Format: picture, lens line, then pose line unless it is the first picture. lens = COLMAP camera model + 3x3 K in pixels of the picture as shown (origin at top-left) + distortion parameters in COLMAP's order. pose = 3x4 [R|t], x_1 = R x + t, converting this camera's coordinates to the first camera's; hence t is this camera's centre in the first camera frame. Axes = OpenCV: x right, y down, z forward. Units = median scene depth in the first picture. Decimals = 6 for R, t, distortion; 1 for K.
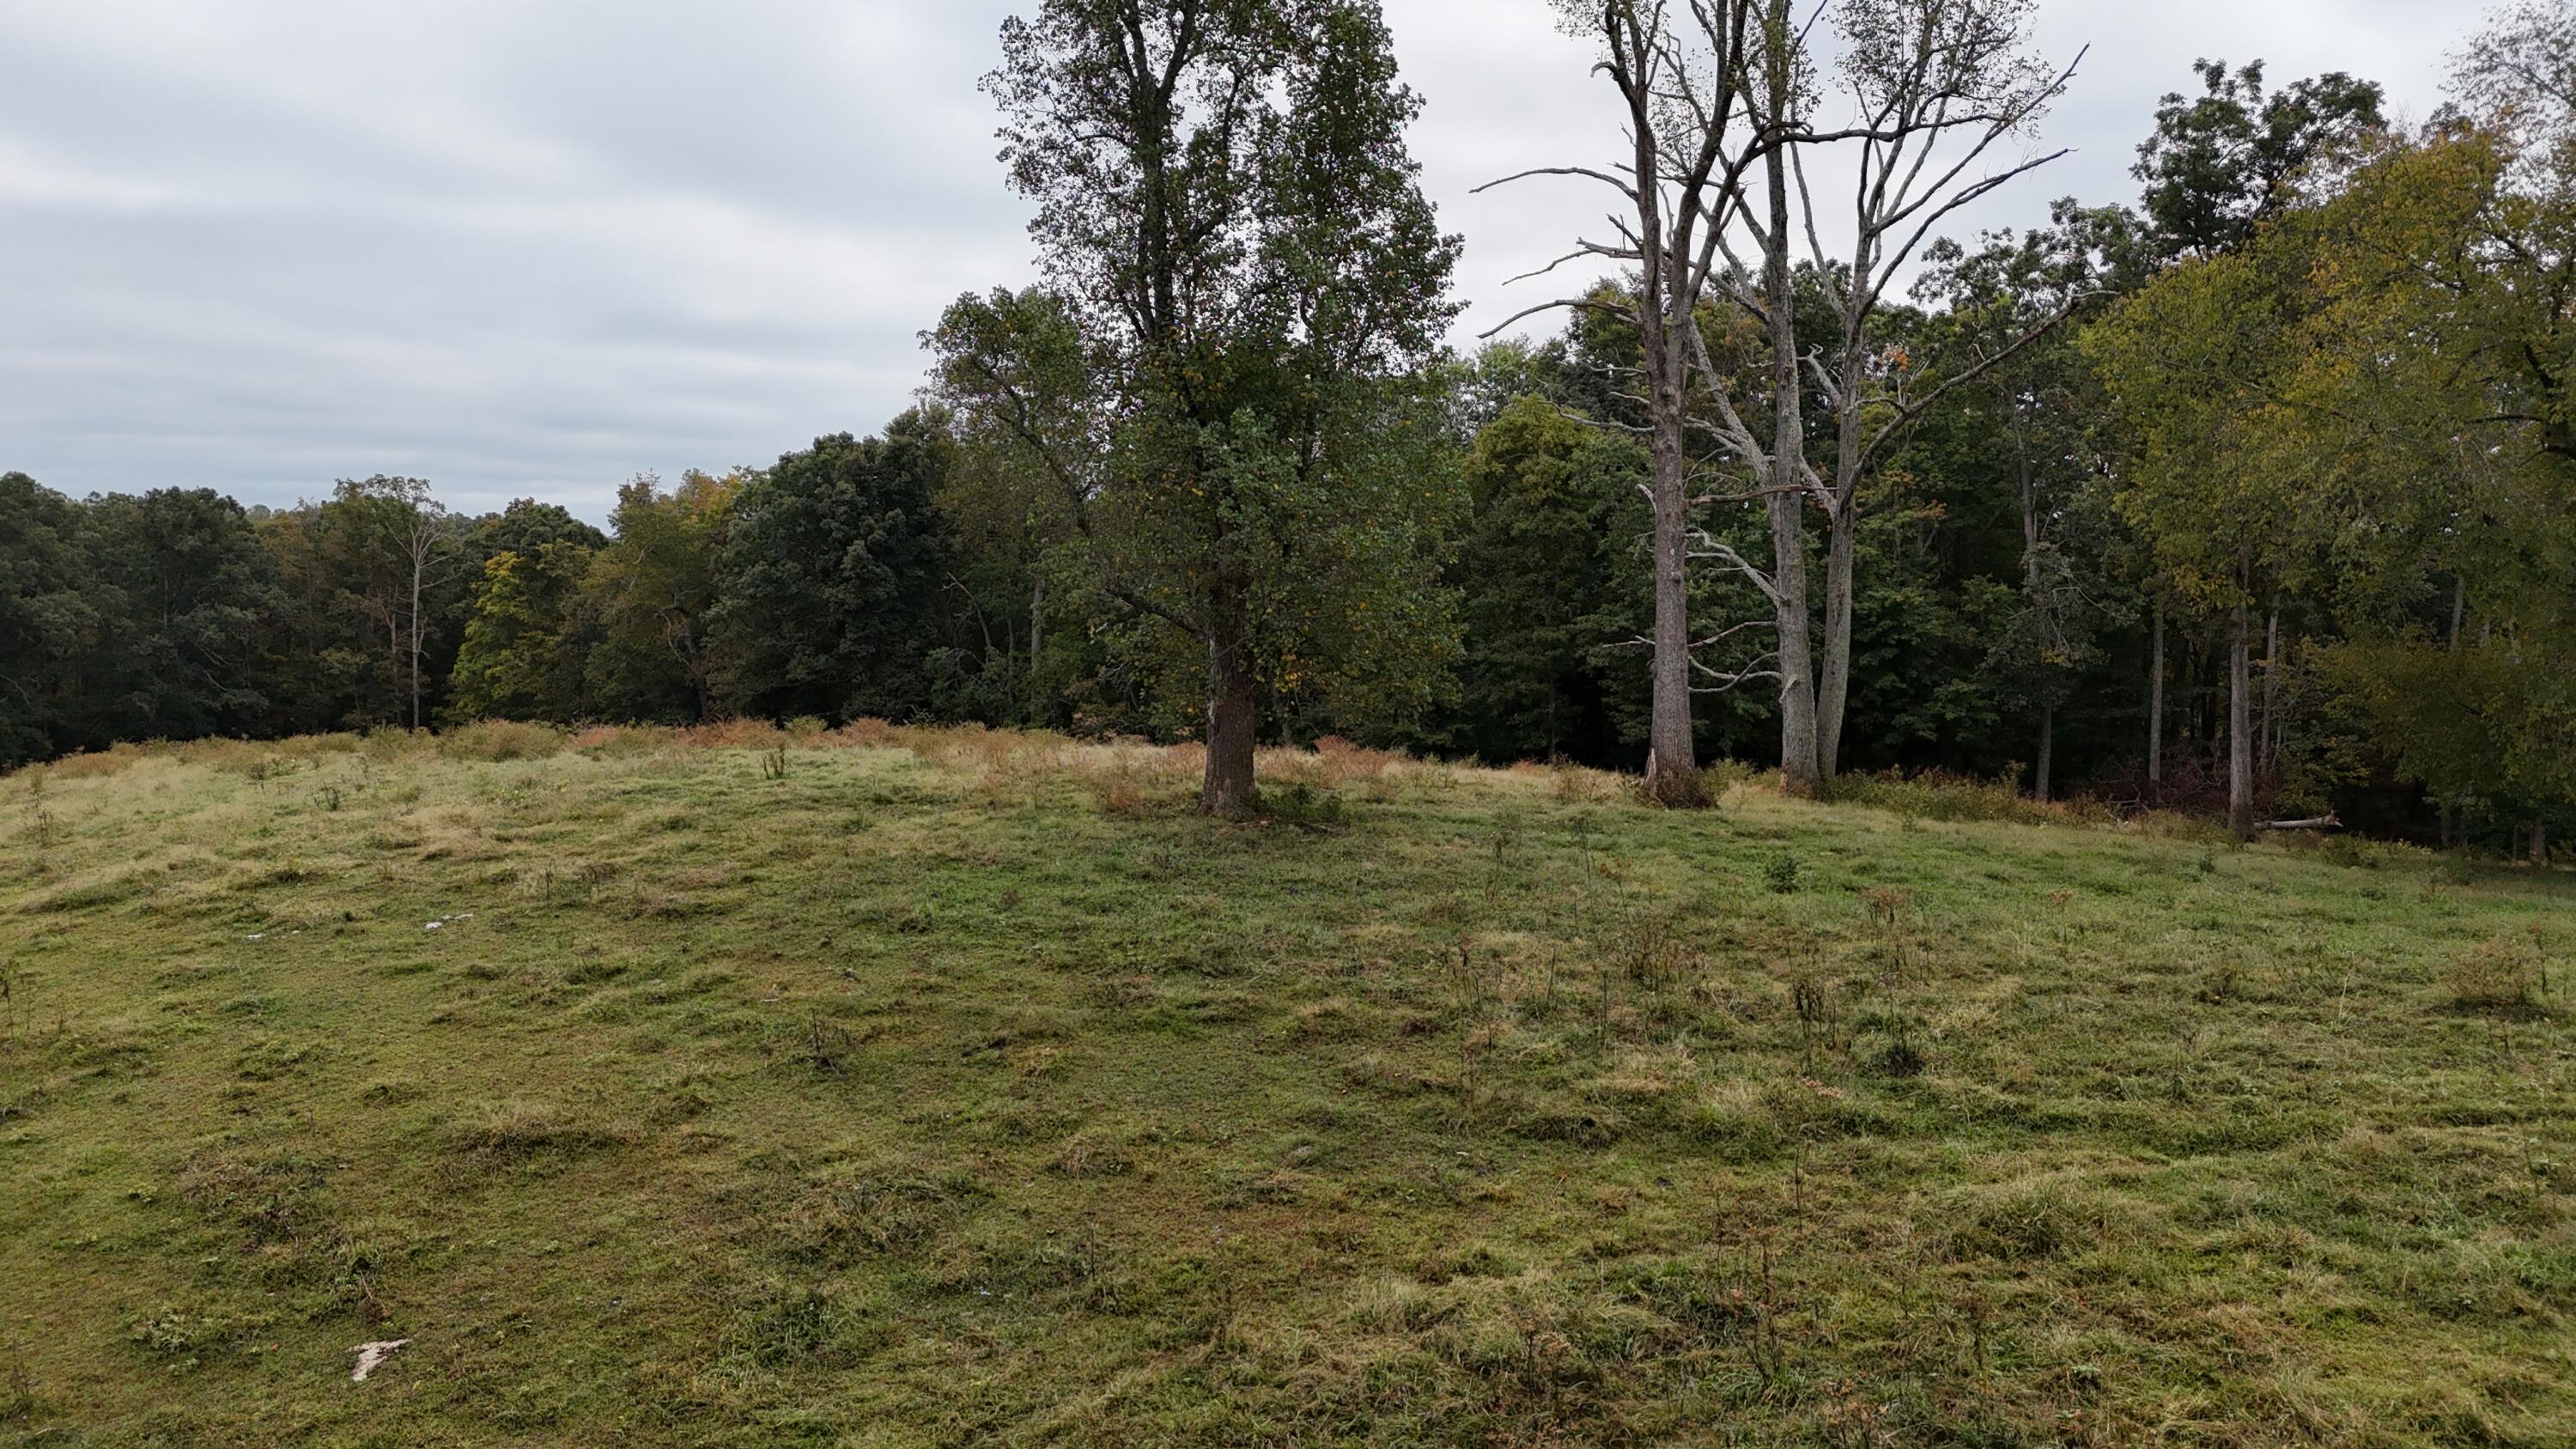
lens RADIAL K [[1891.4, 0, 1290.8], [0, 1891.4, 728.6], [0, 0, 1]] dist [0.083980, -0.080535]
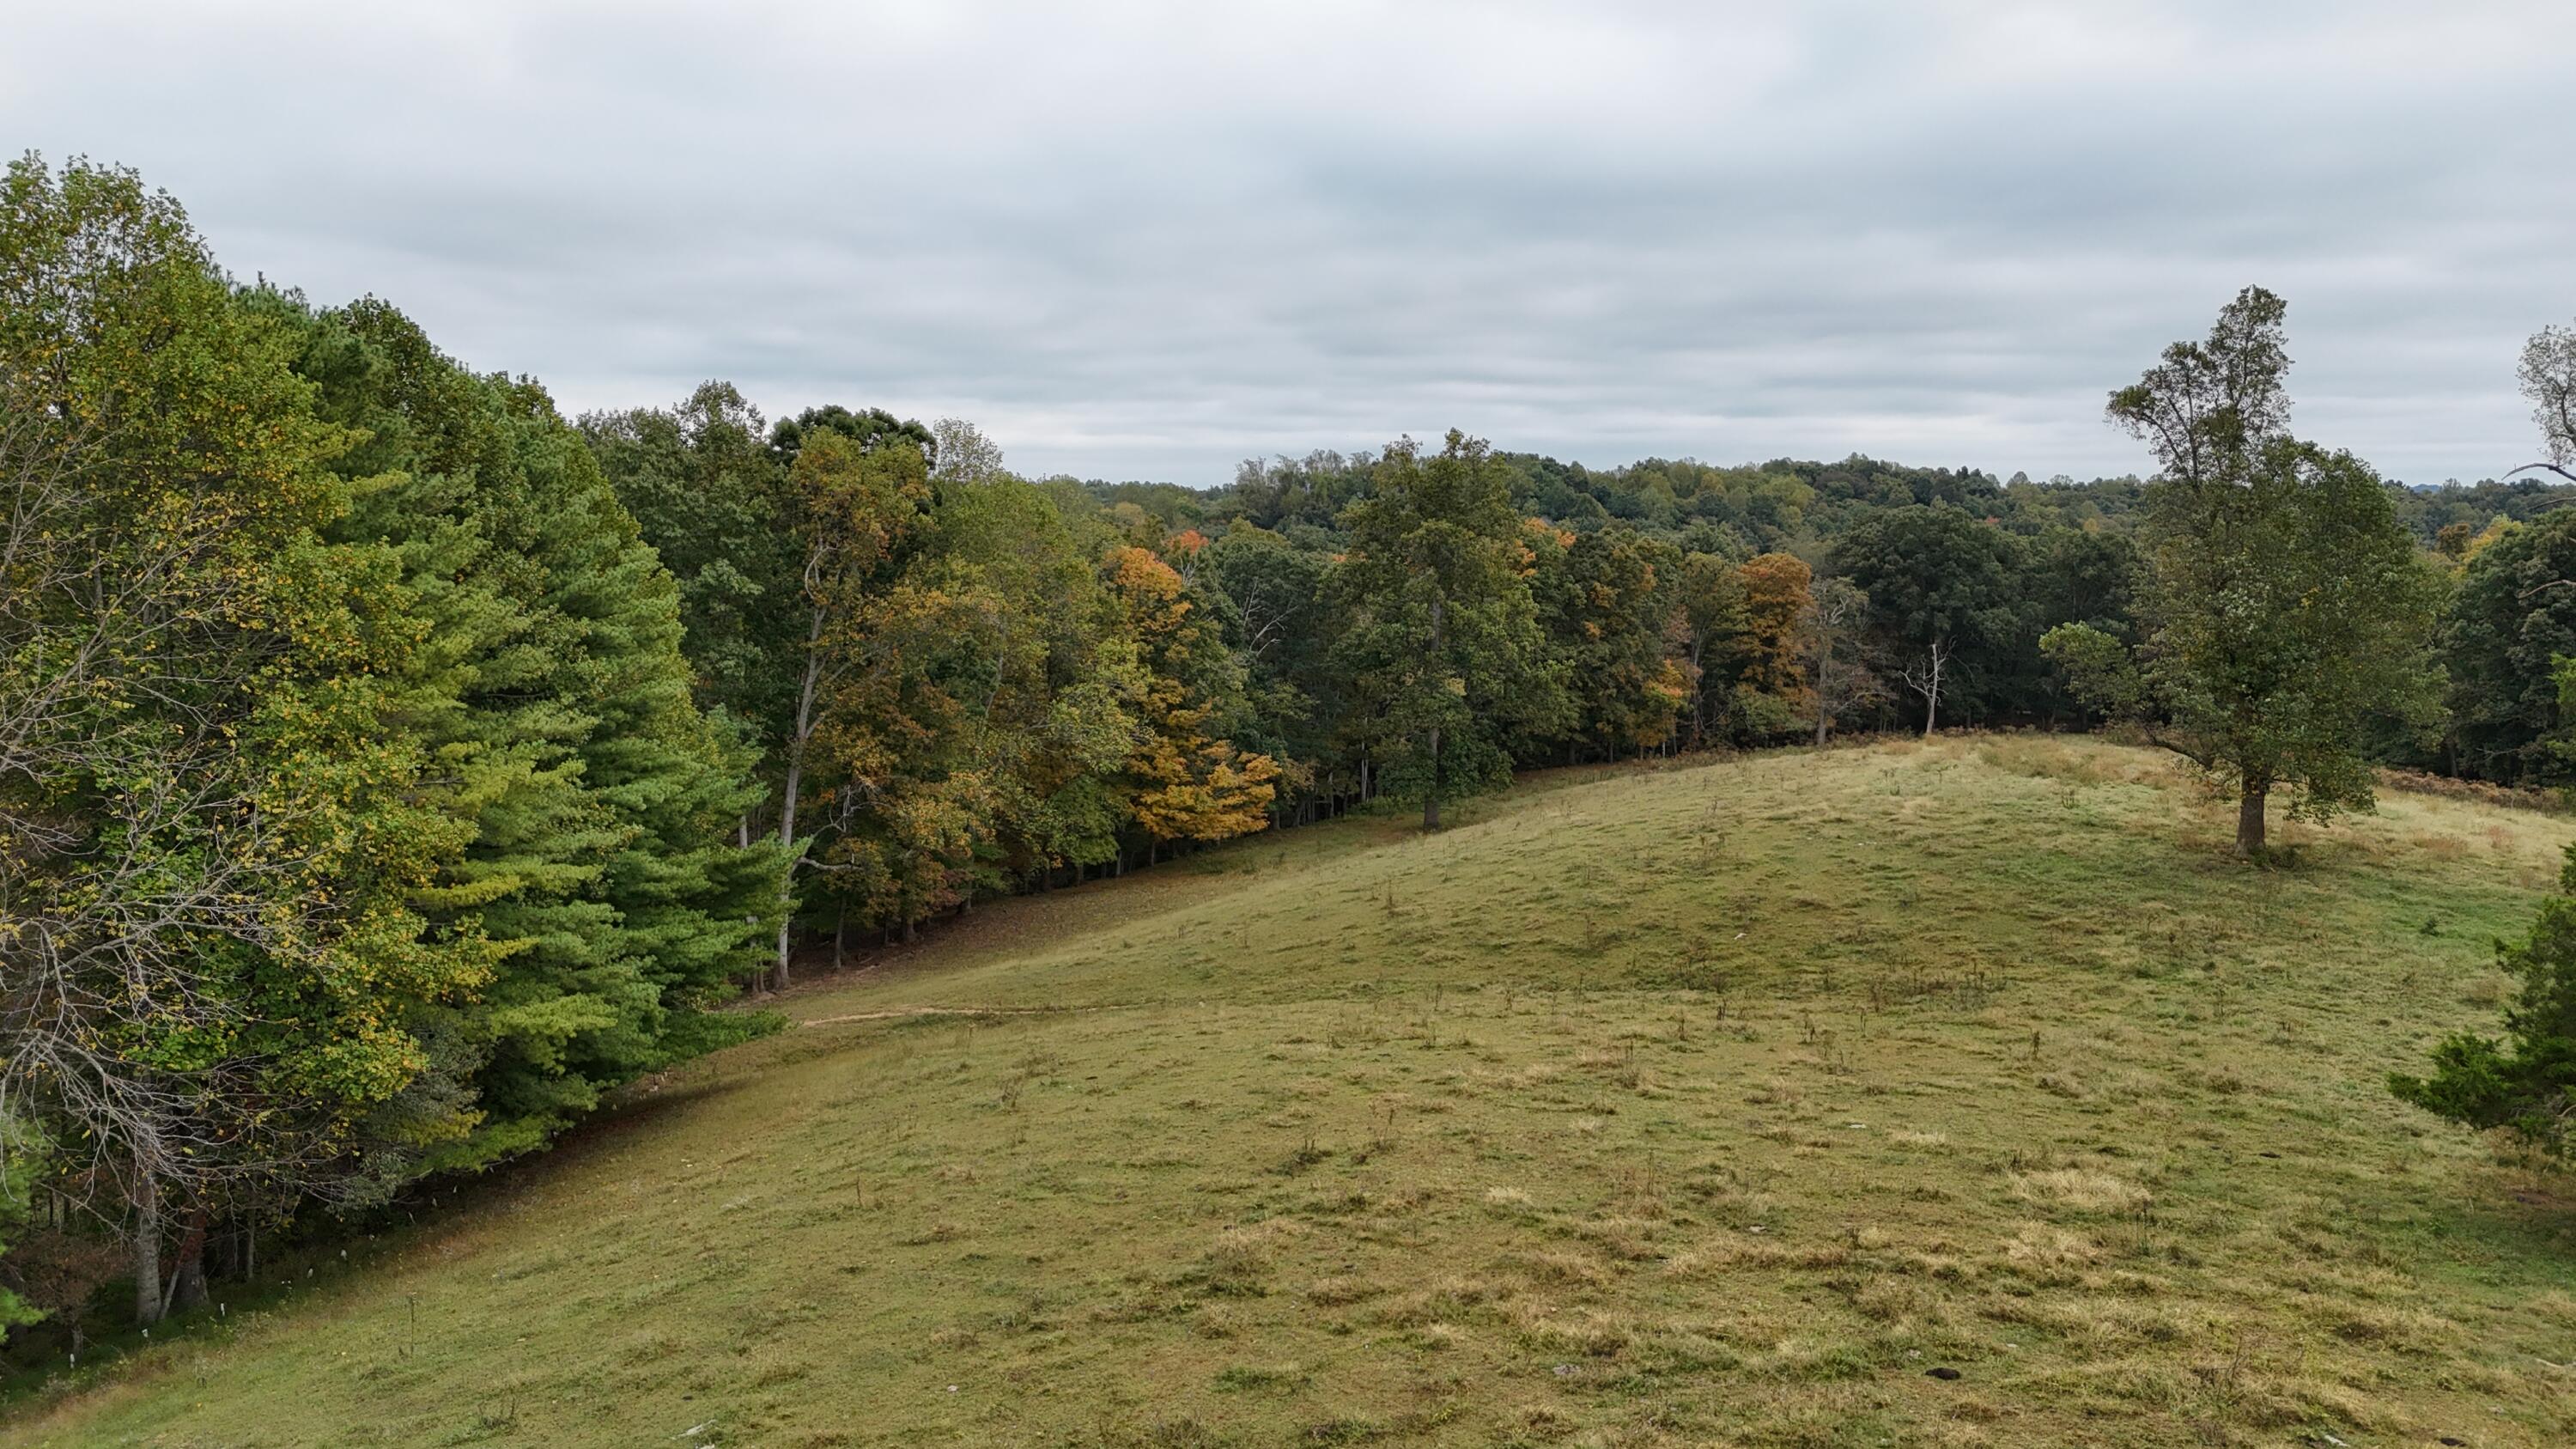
lens RADIAL K [[1891.4, 0, 1280.8], [0, 1891.4, 718.2], [0, 0, 1]] dist [0.083980, -0.080535]
pose [[0.545758, 0.092562, -0.832815, 0.306519], [-0.073611, 0.995334, 0.062386, -0.040326], [0.834703, 0.027256, 0.550025, -0.274991]]
